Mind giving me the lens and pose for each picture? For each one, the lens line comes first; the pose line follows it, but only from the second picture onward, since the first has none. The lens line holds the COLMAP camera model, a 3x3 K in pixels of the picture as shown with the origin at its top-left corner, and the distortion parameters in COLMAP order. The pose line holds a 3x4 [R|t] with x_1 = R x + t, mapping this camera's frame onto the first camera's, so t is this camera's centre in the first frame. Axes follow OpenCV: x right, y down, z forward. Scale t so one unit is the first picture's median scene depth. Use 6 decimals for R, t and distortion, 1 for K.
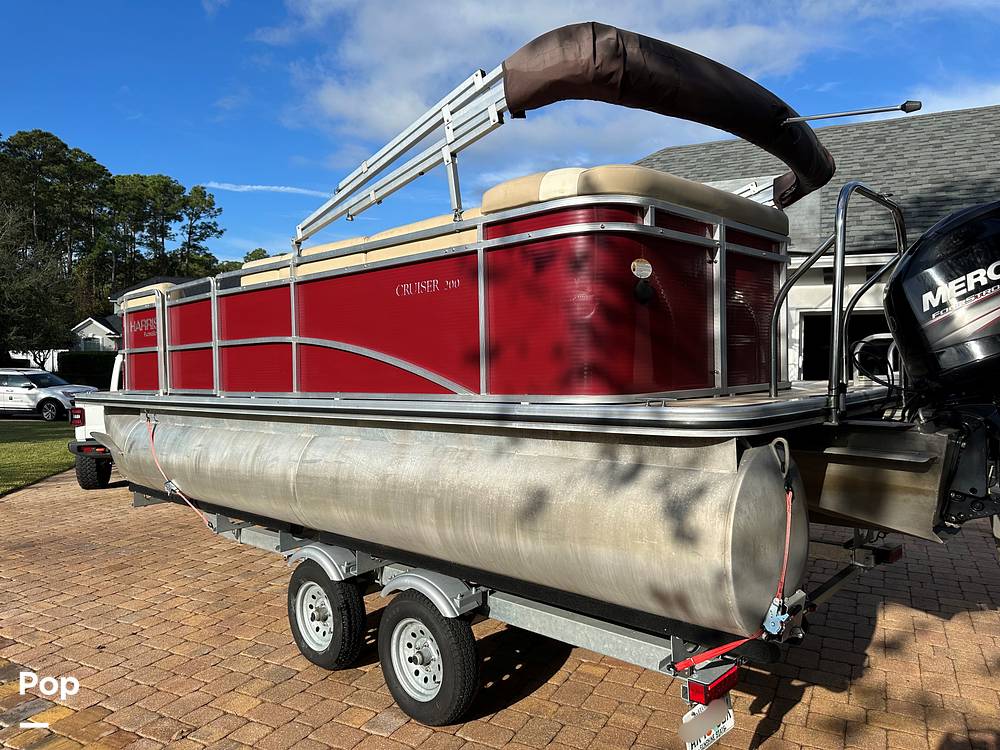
lens RADIAL K [[711.3, 0, 501.4], [0, 711.3, 373.5], [0, 0, 1]] dist [0.068735, -0.087261]
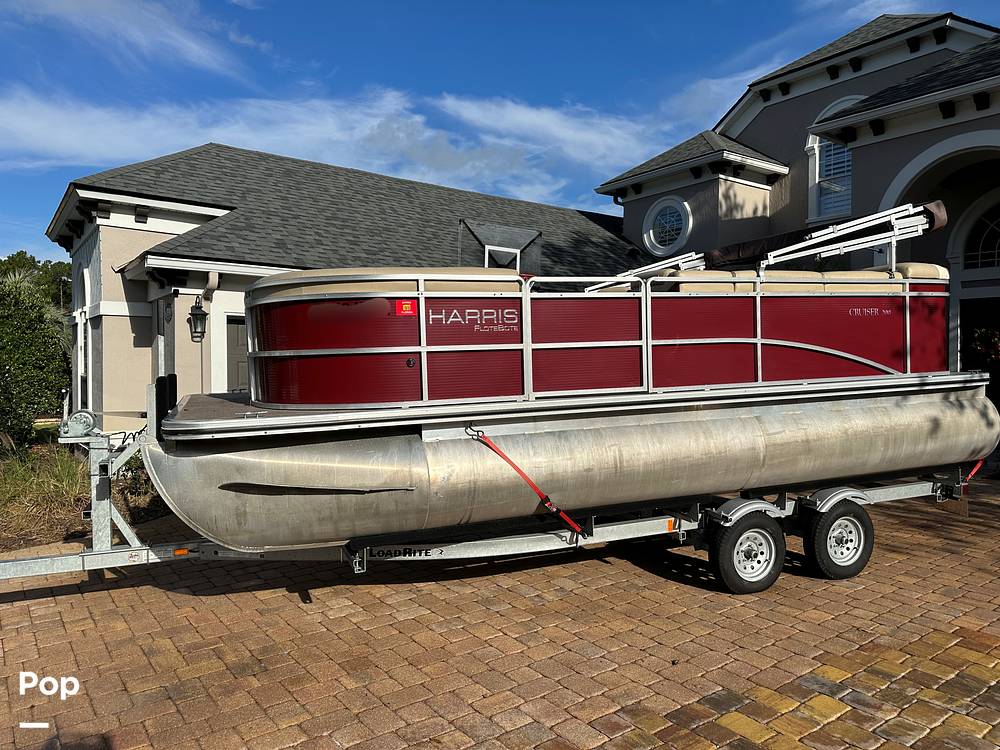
lens RADIAL K [[701.2, 0, 500.6], [0, 701.2, 371.3], [0, 0, 1]] dist [0.050046, -0.049720]
pose [[0.423721, -0.015910, 0.905653, -2.101910], [0.029129, 0.999568, 0.003931, -0.014702], [-0.905324, 0.024715, 0.424002, 1.140712]]
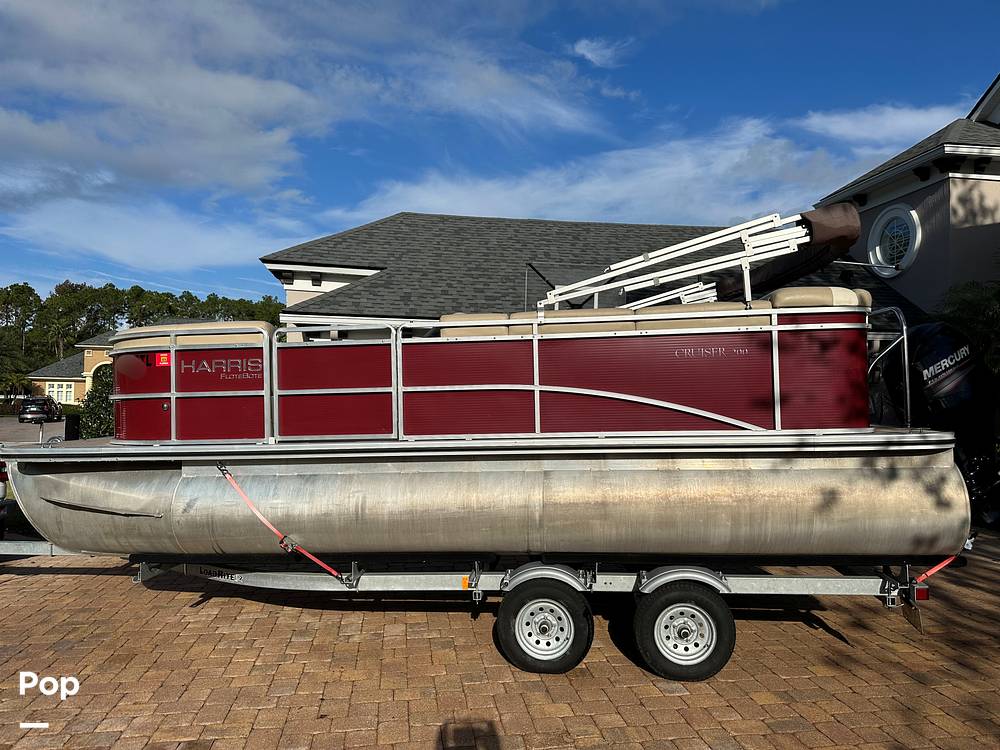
lens RADIAL K [[701.5, 0, 503.7], [0, 701.5, 378.9], [0, 0, 1]] dist [0.060928, -0.082146]
pose [[0.803344, 0.020489, 0.595163, -1.301162], [0.009799, 0.998818, -0.047611, -0.010552], [-0.595435, 0.044080, 0.802193, 0.158619]]
